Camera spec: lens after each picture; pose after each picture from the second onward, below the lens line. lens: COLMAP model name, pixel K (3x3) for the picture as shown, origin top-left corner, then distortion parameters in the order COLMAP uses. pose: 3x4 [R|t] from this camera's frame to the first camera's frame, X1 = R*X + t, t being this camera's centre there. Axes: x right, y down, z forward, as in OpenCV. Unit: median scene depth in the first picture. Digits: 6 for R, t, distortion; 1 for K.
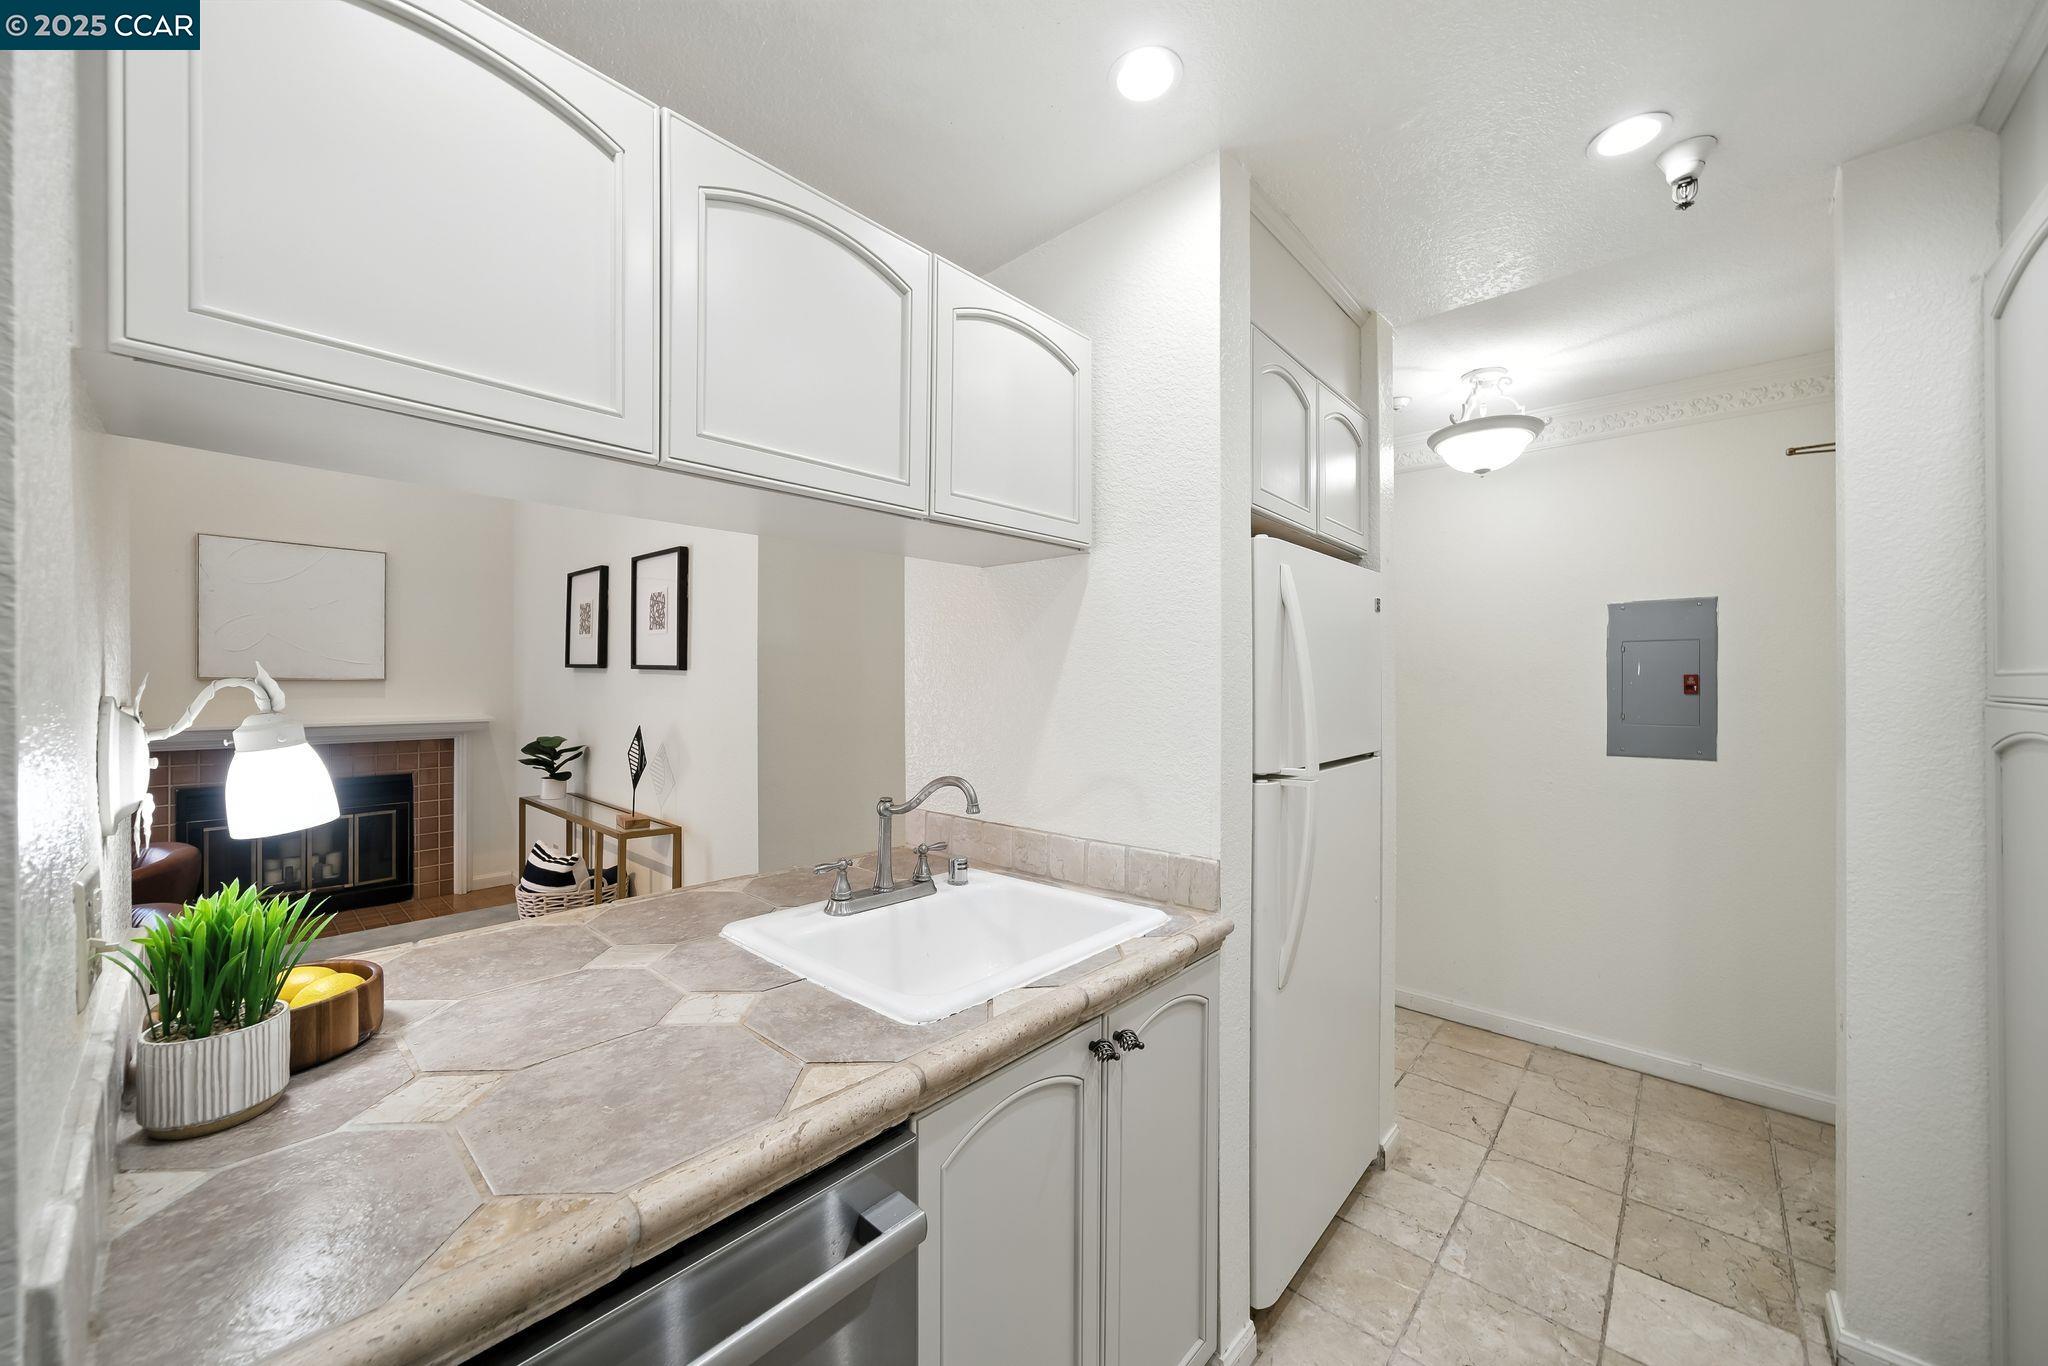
lens RADIAL K [[762.7, 0, 1007.3], [0, 762.7, 683.8], [0, 0, 1]] dist [-0.007710, 0.003903]
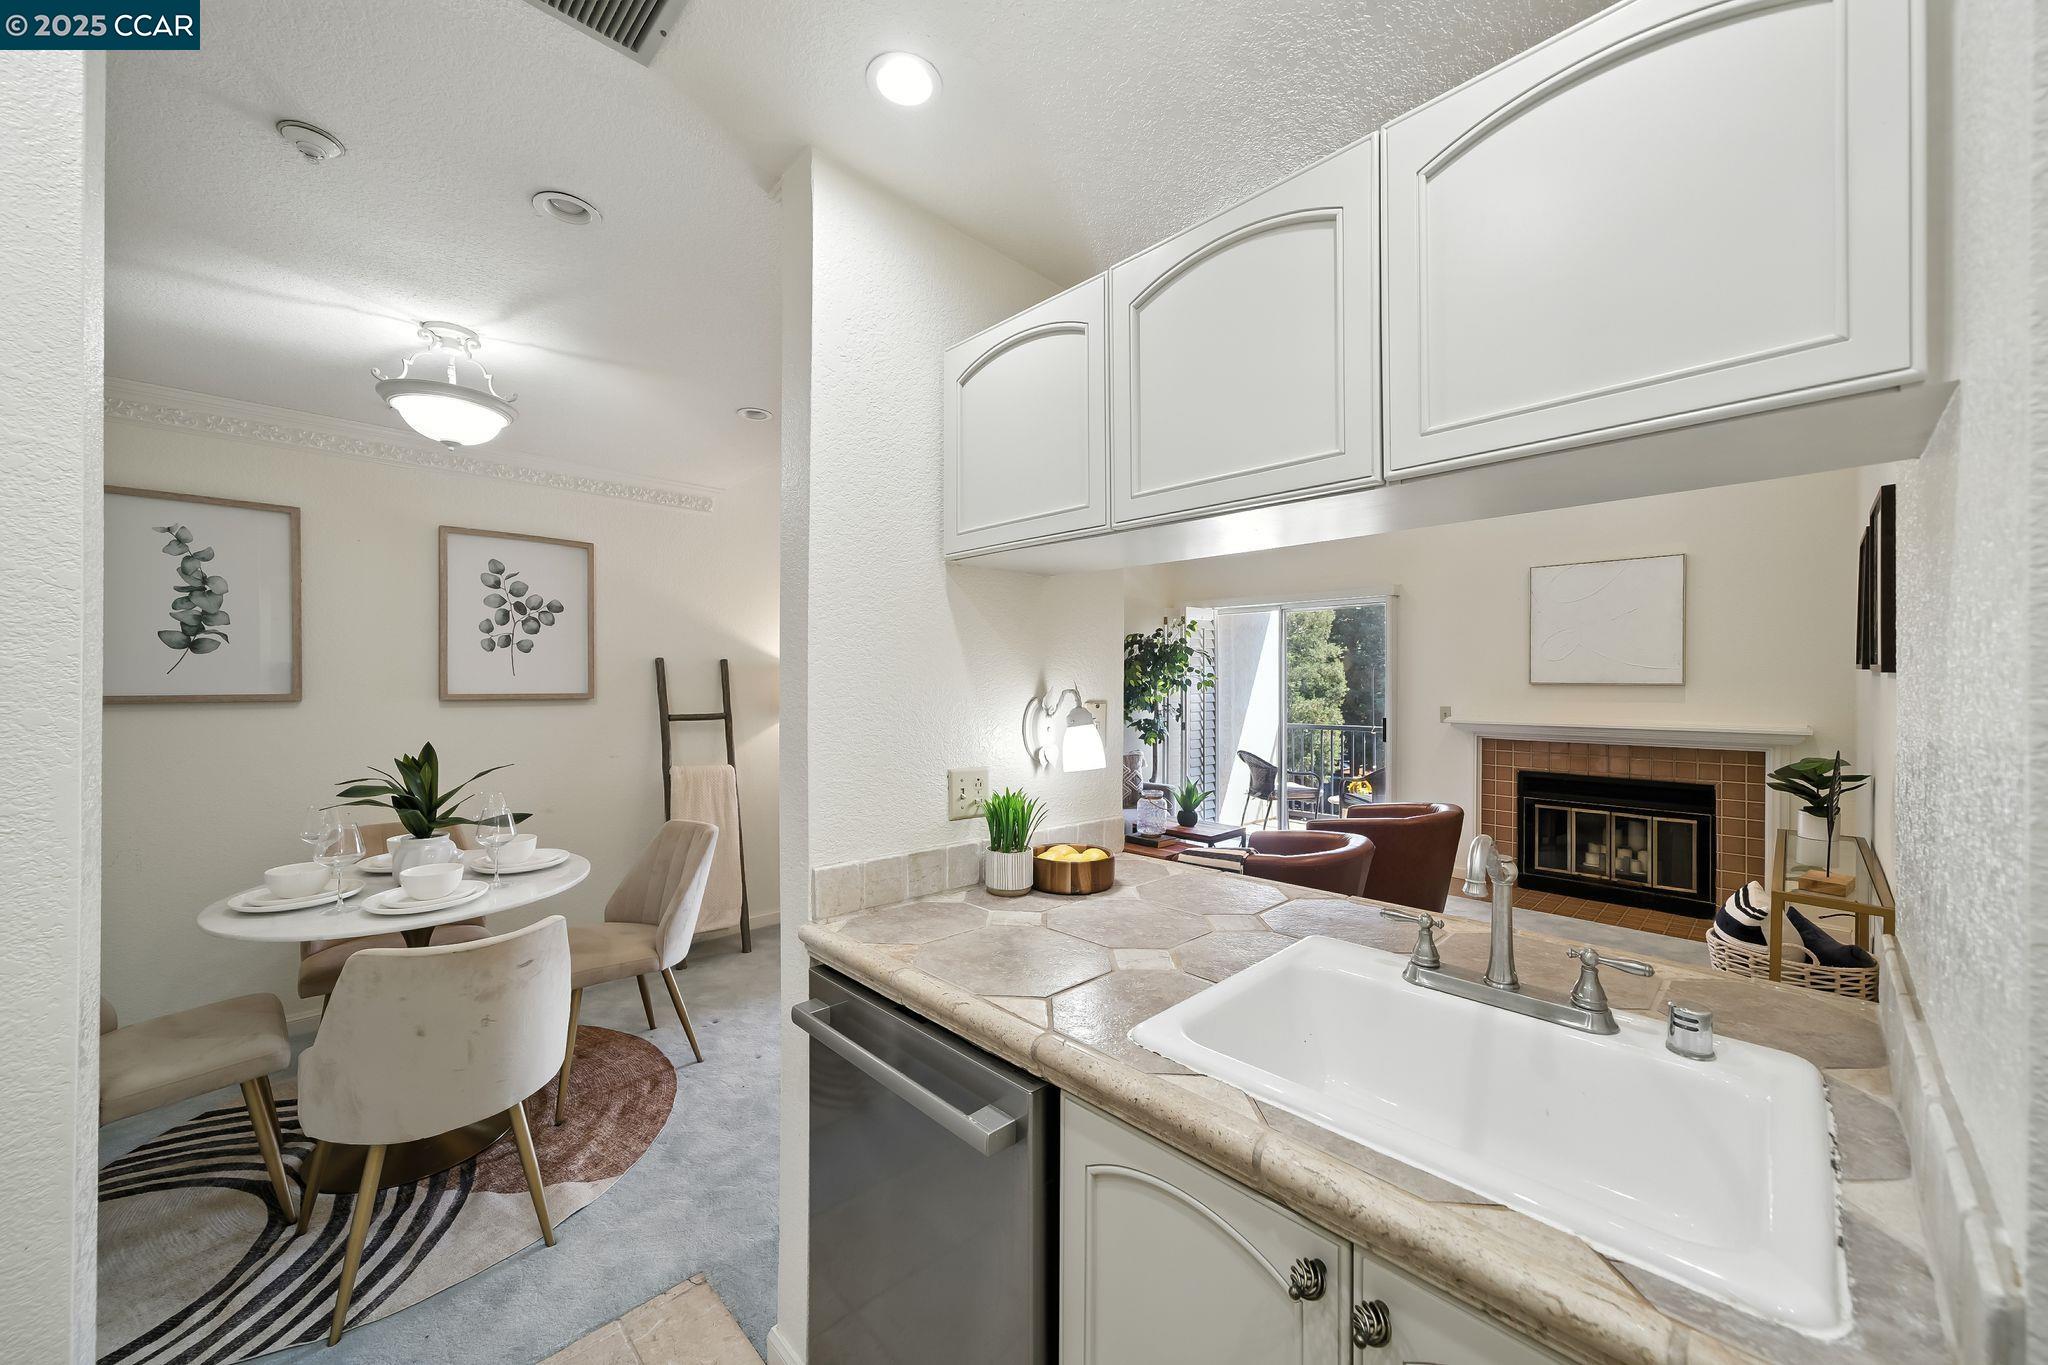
lens RADIAL K [[762.7, 0, 1007.3], [0, 762.7, 683.3], [0, 0, 1]] dist [-0.007710, 0.003903]
pose [[-0.072942, -0.000496, -0.997336, 0.594827], [-0.000548, 1.000000, -0.000458, -0.014816], [0.997336, 0.000513, -0.072942, 0.599756]]
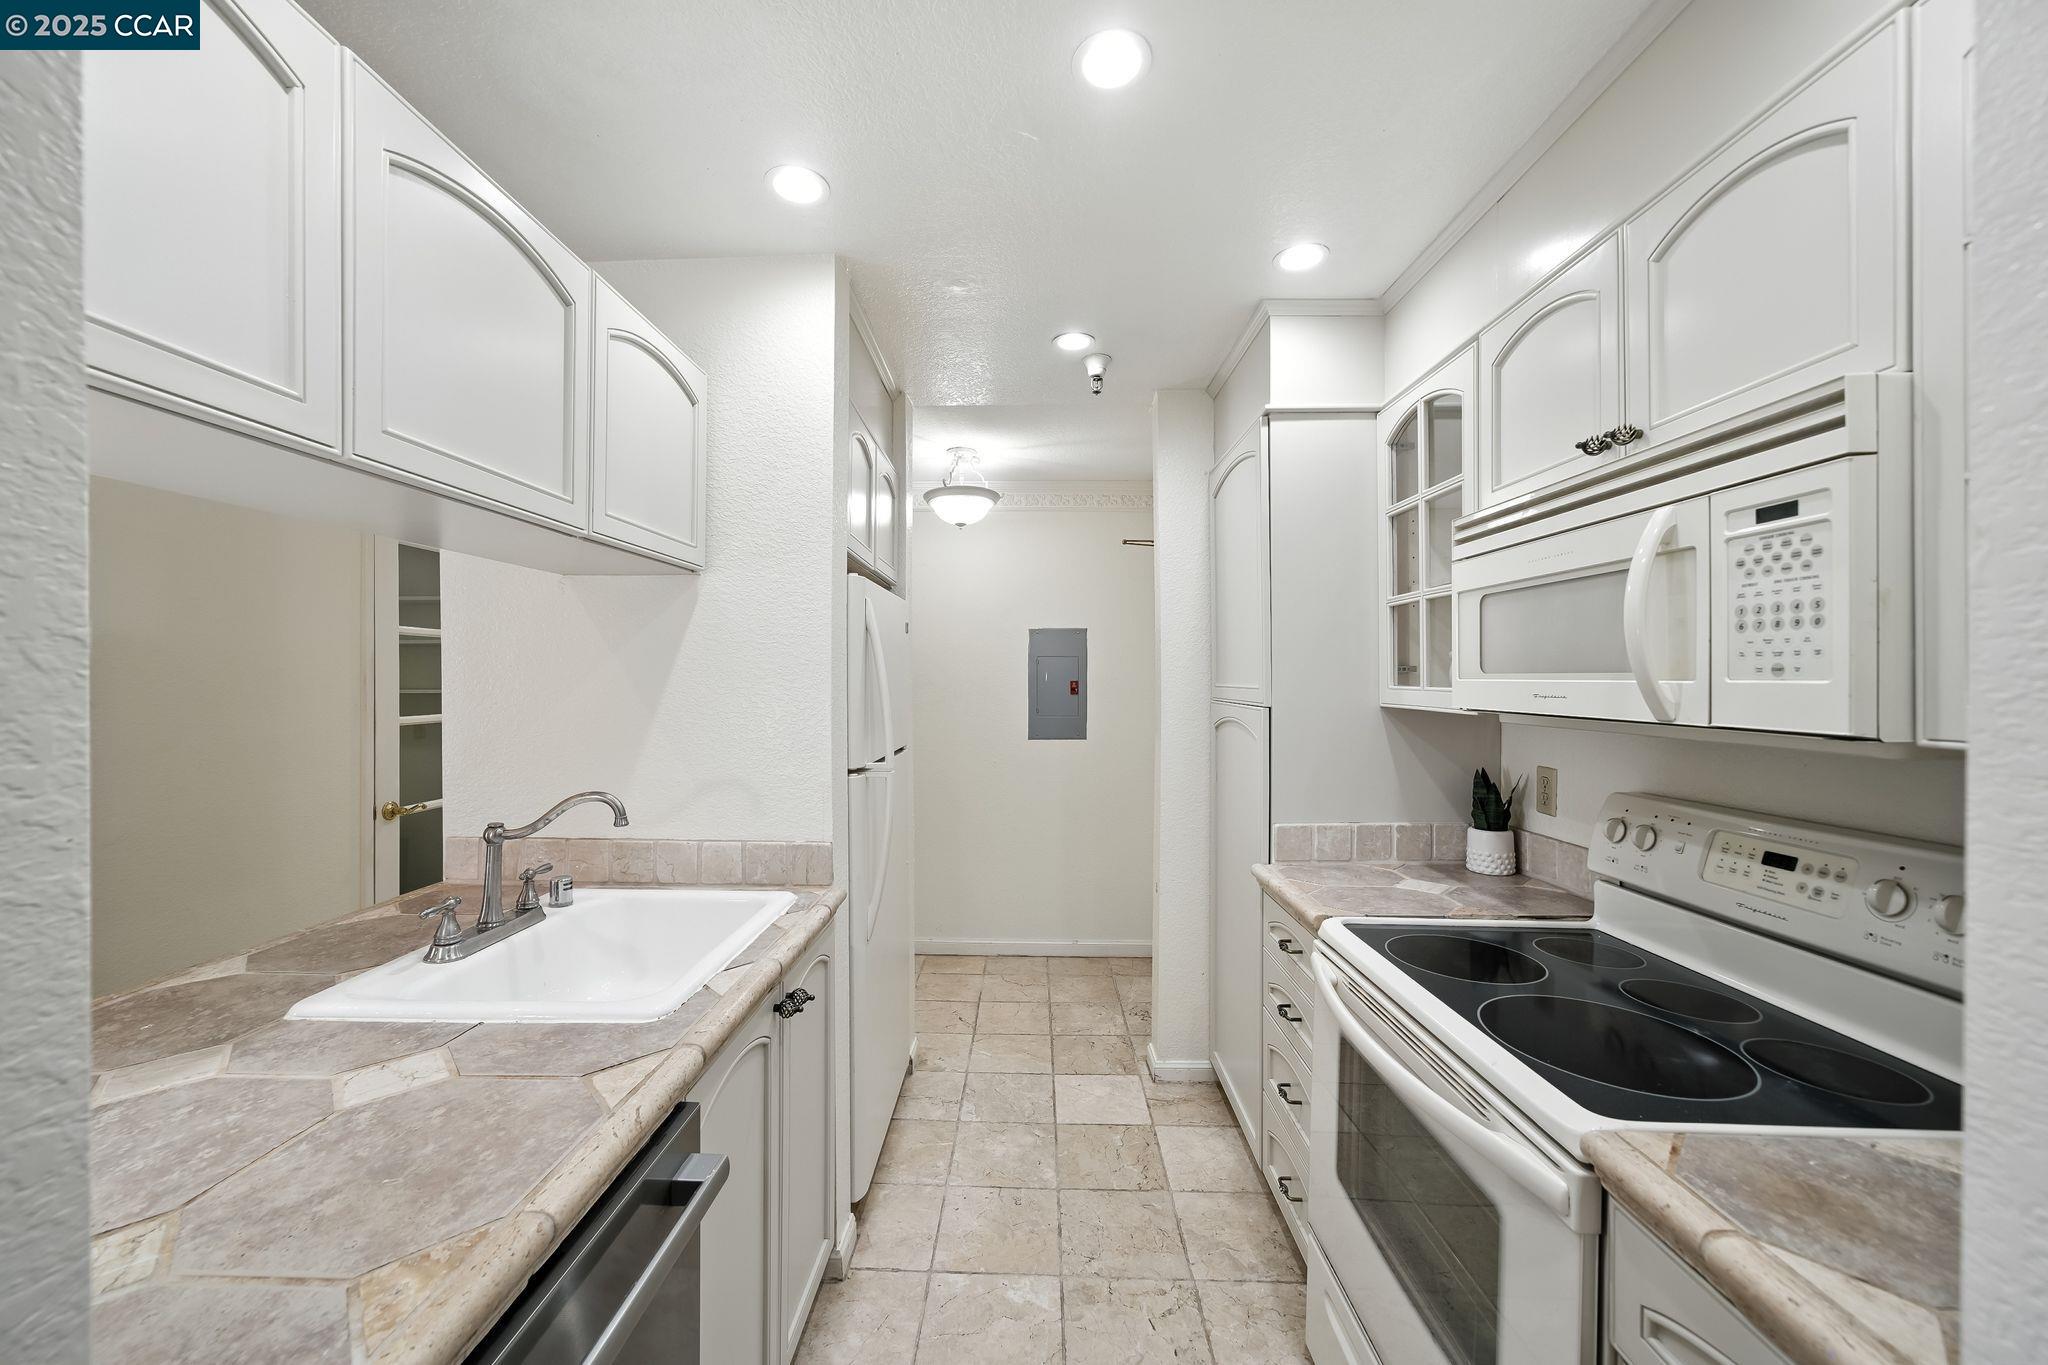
lens RADIAL K [[768.9, 0, 1024.0], [0, 768.9, 682.5], [0, 0, 1]] dist [-0.023705, 0.011936]
pose [[0.747090, -0.002535, 0.664718, -0.295164], [-0.000686, 0.999989, 0.004584, -0.026946], [-0.664723, -0.003881, 0.747080, -0.104918]]
